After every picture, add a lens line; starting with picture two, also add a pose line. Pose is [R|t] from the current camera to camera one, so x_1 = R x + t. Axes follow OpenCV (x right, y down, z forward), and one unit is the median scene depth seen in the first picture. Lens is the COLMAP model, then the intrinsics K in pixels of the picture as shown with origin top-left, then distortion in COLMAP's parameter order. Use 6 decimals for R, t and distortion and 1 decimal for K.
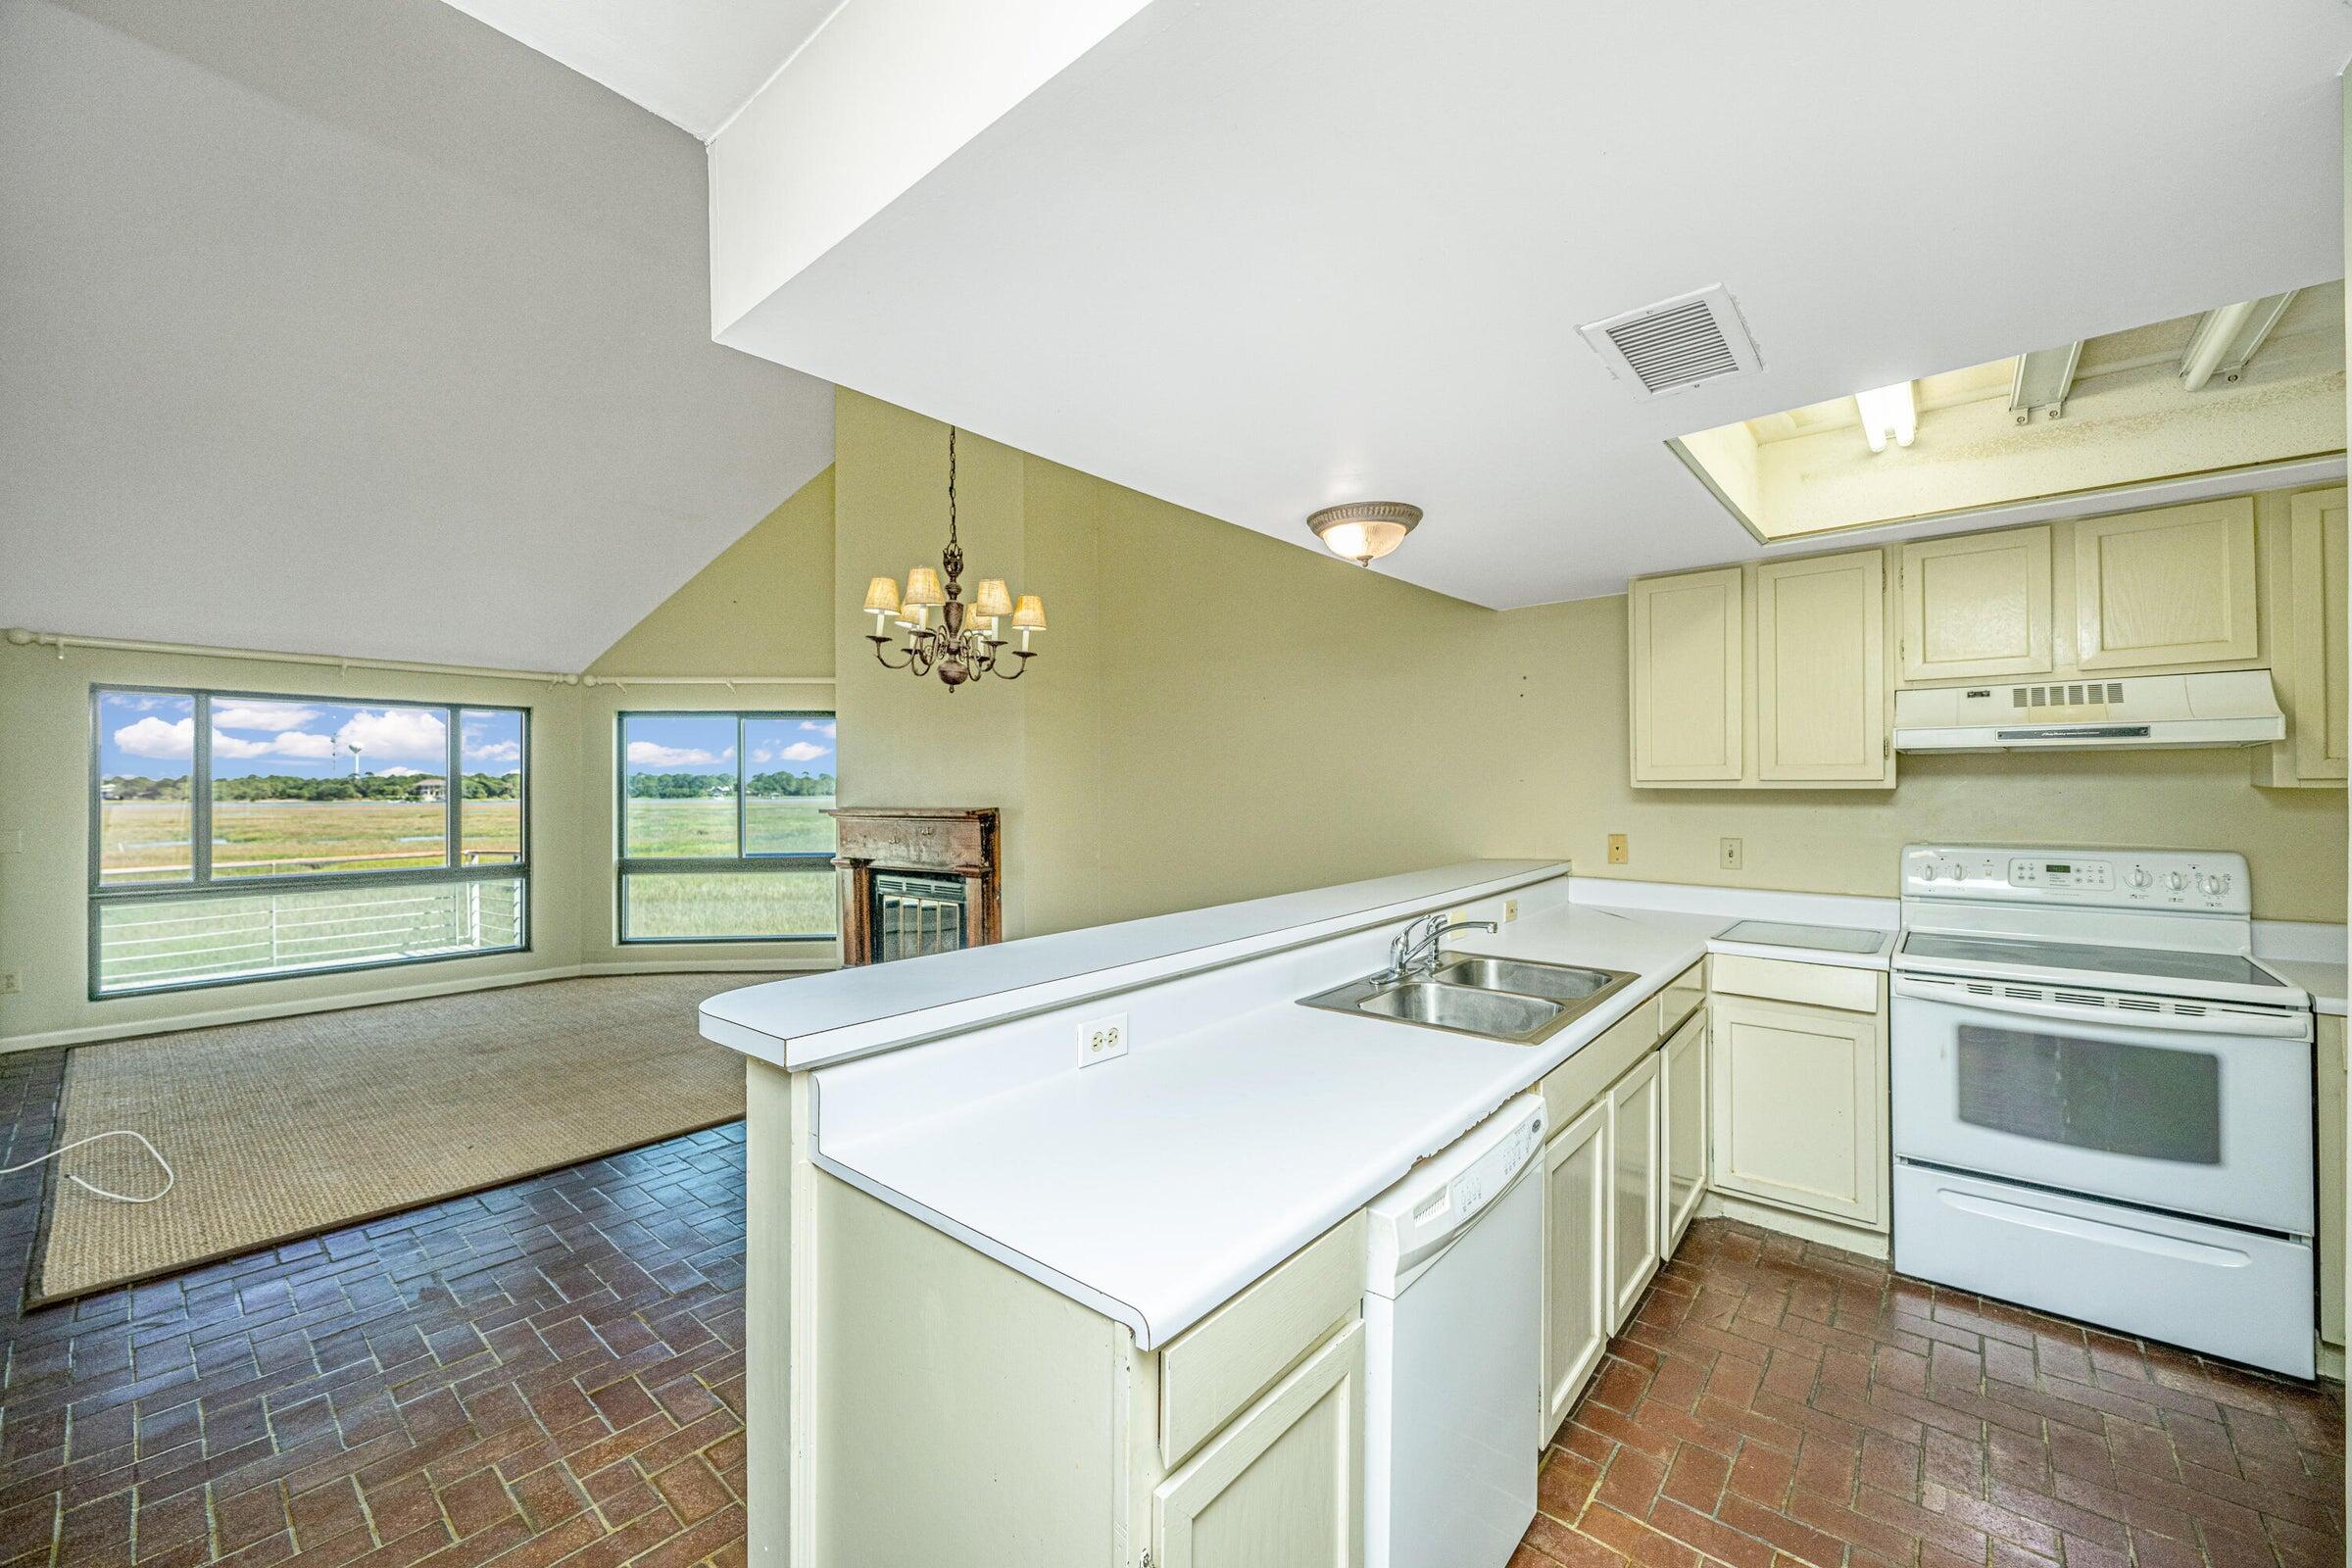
lens RADIAL K [[927.2, 0, 1180.9], [0, 927.2, 781.5], [0, 0, 1]] dist [-0.002457, 0.000001]
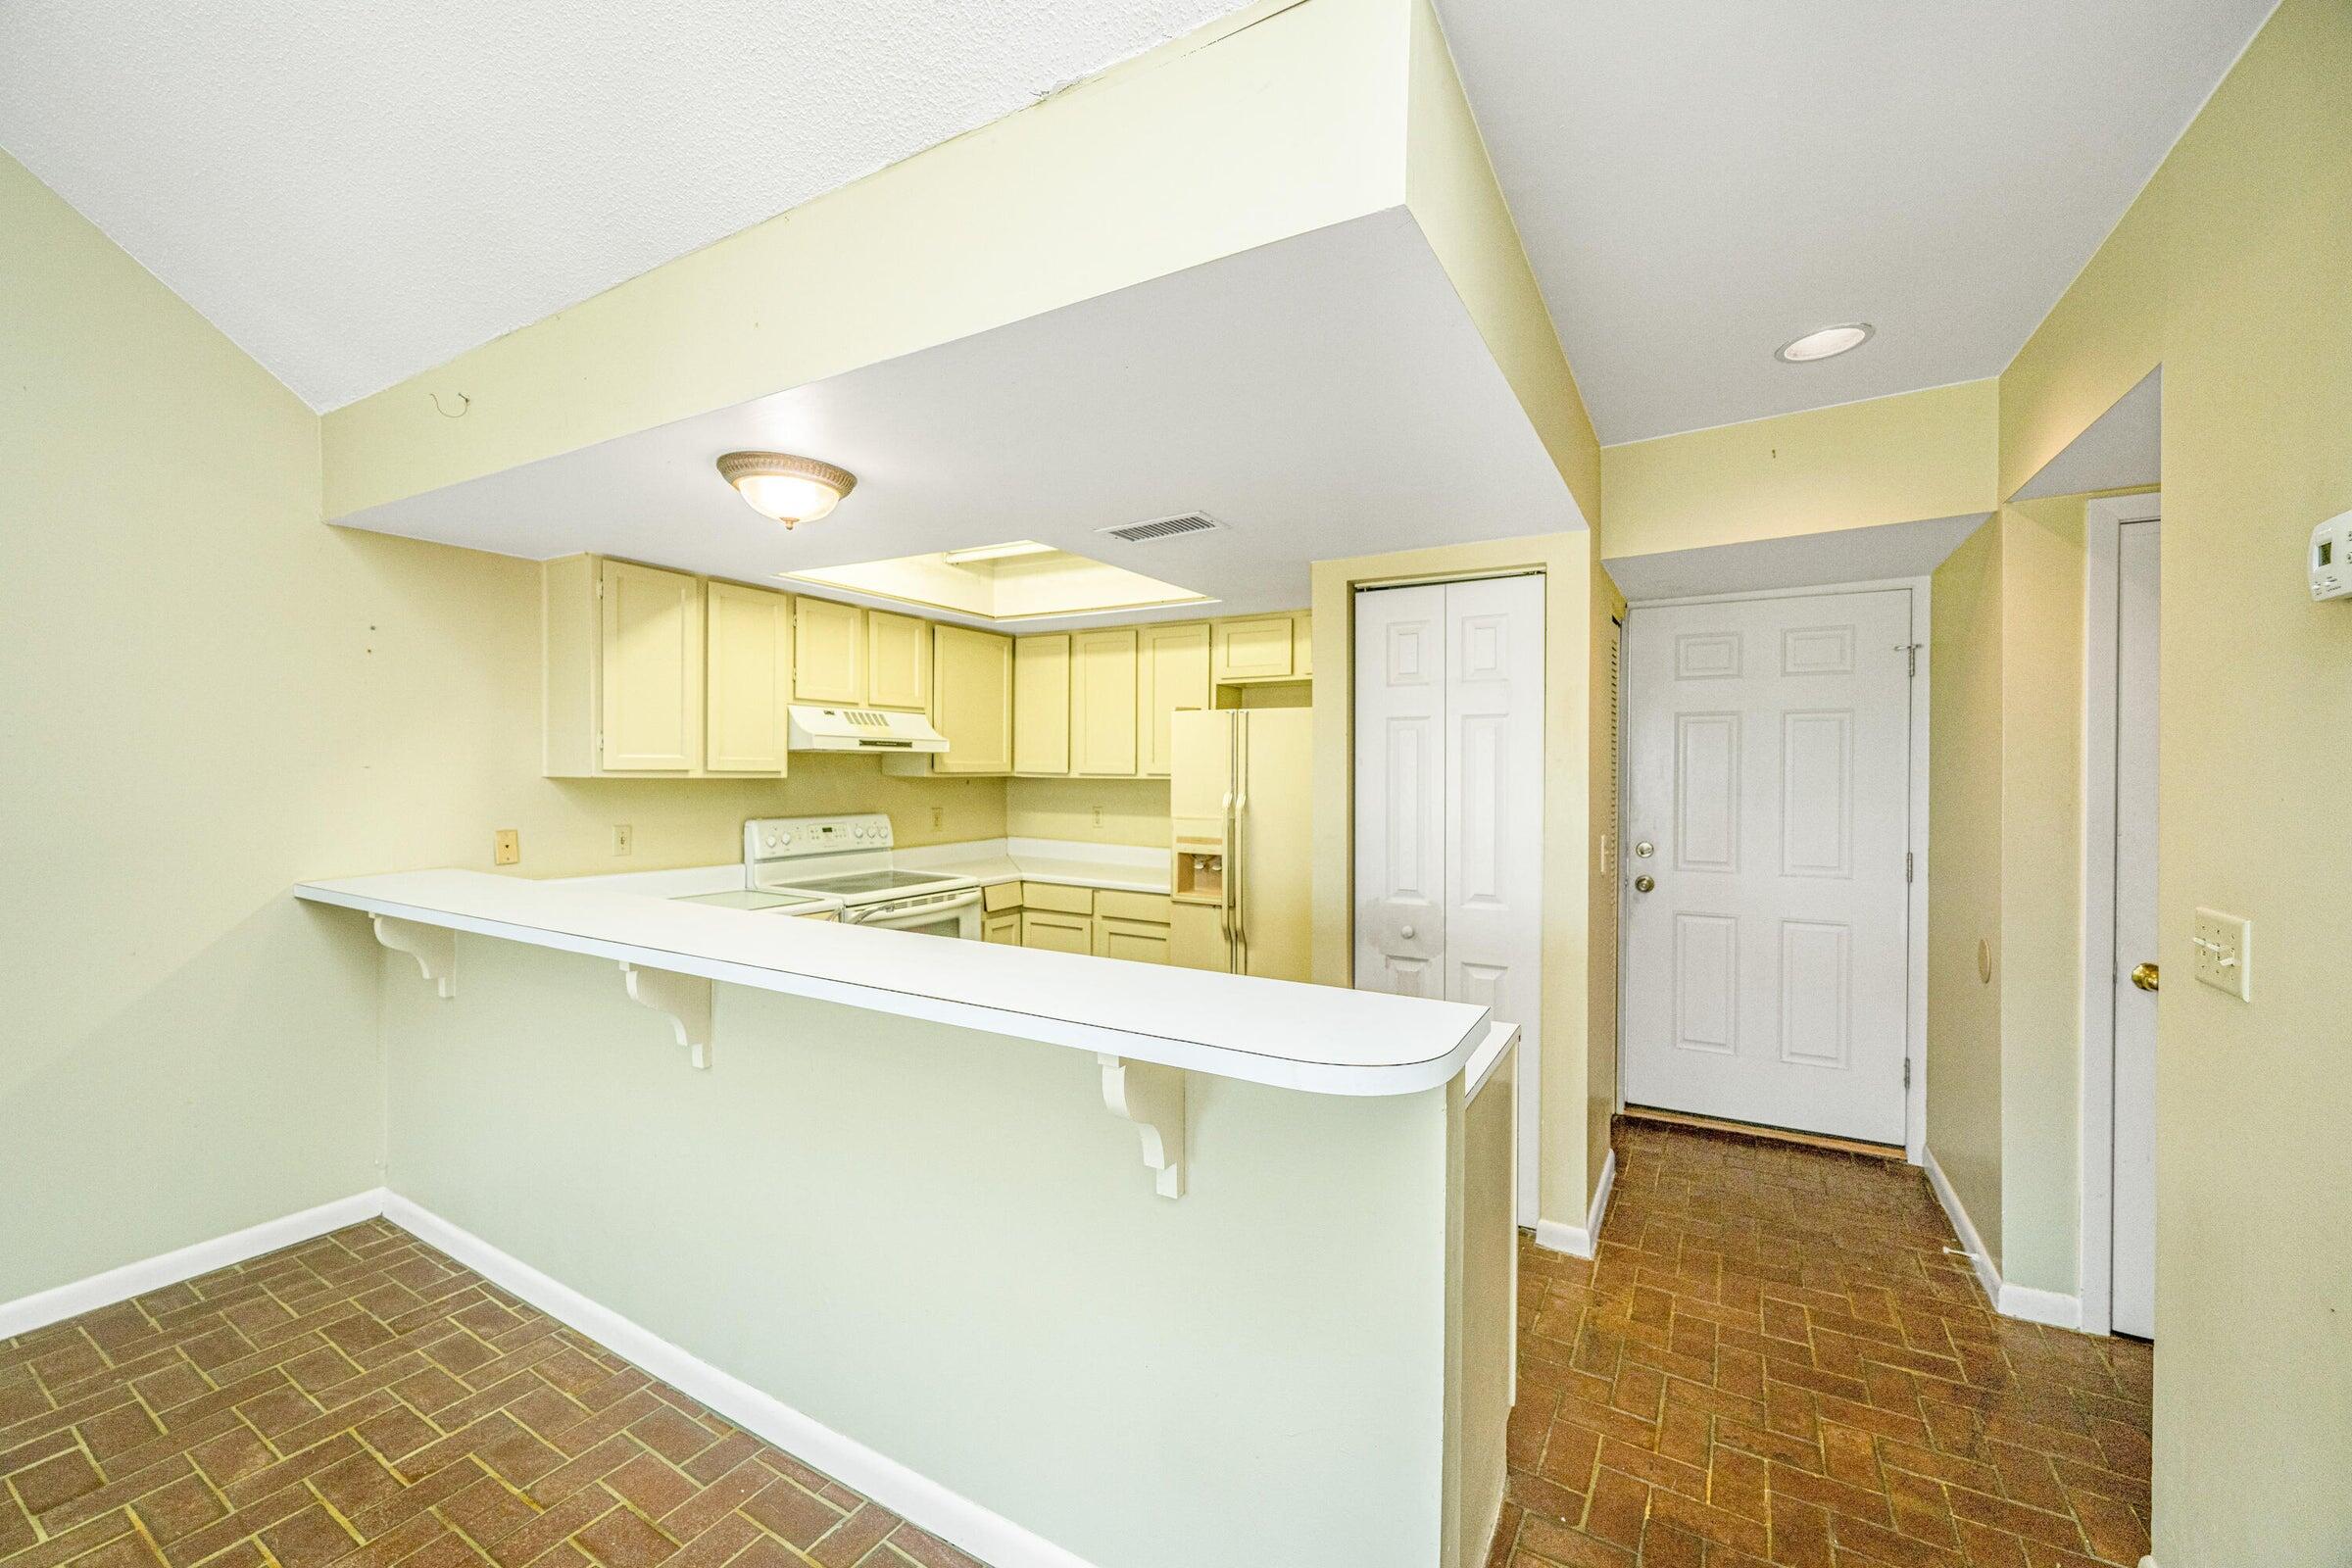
lens RADIAL K [[927.2, 0, 1180.9], [0, 927.2, 781.5], [0, 0, 1]] dist [-0.002457, 0.000001]
pose [[-0.174217, -0.009121, 0.984665, -0.689355], [-0.009227, 0.999928, 0.007630, -0.002814], [-0.984664, -0.007756, -0.174288, 0.736114]]
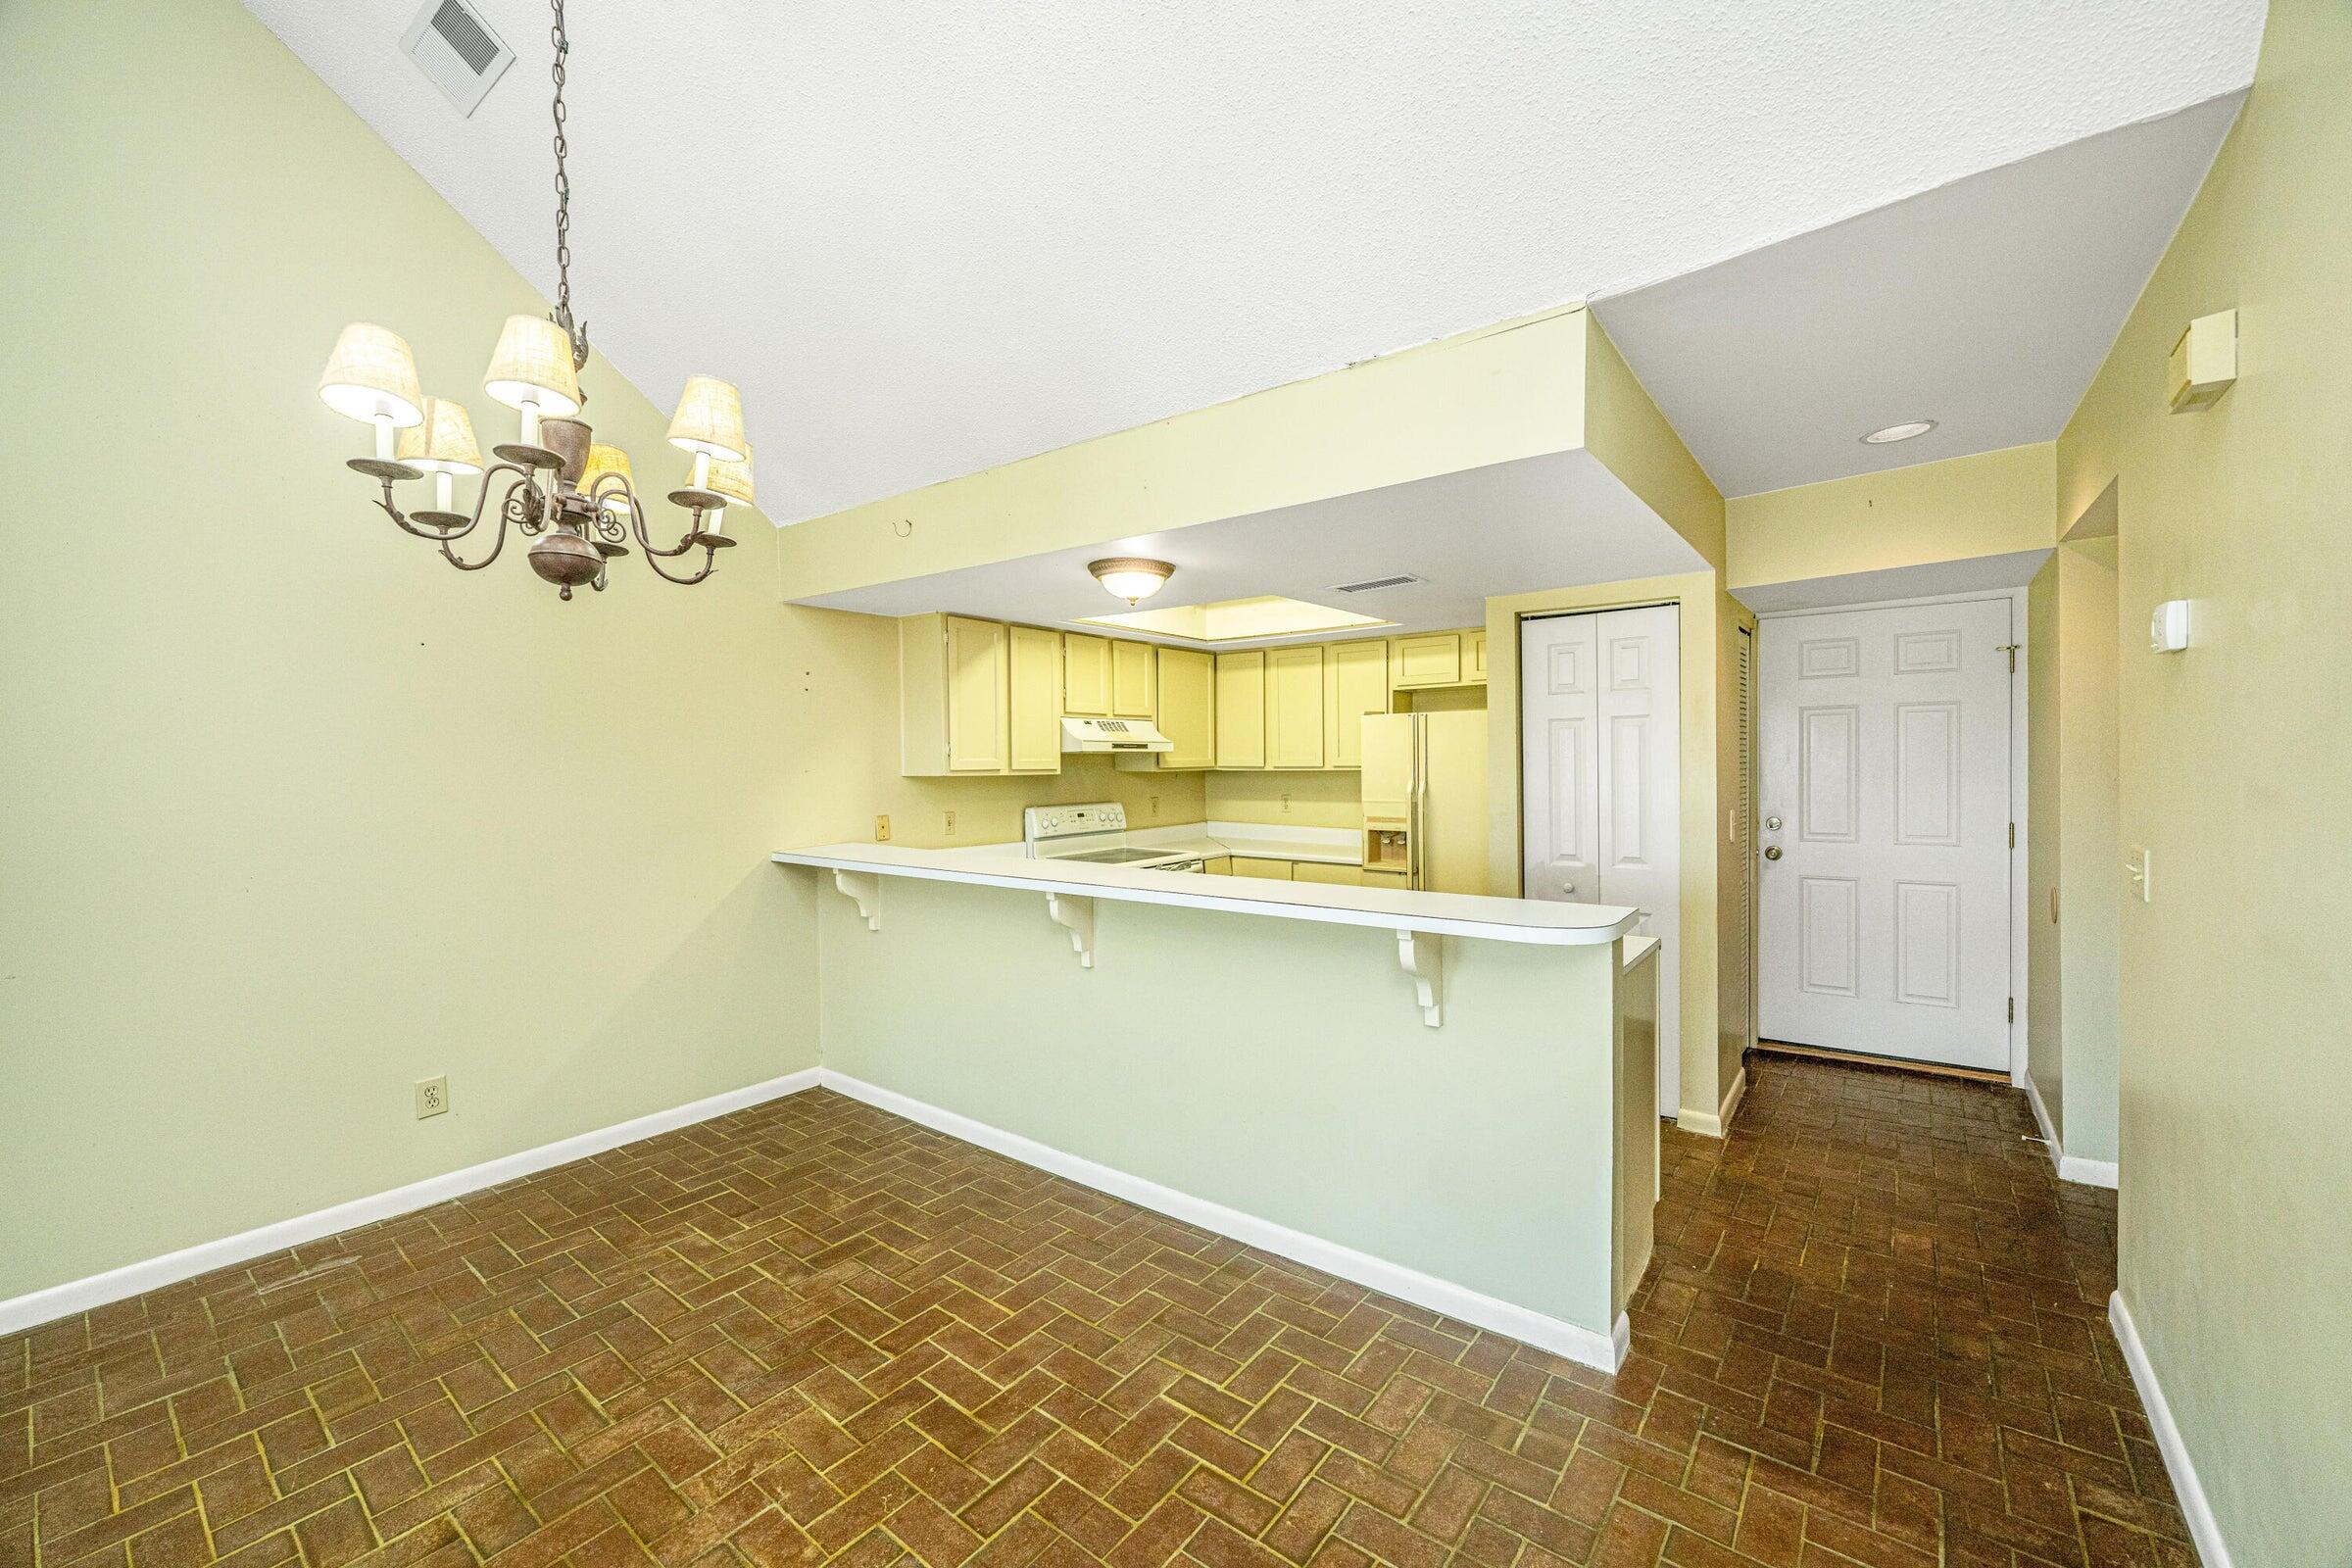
lens RADIAL K [[929.8, 0, 1185.9], [0, 929.8, 782.6], [0, 0, 1]] dist [-0.002032, 0.000050]
pose [[-0.049402, -0.017302, 0.998629, -1.038901], [0.007615, 0.999814, 0.017699, -0.006047], [-0.998750, 0.008479, -0.049261, 0.930225]]
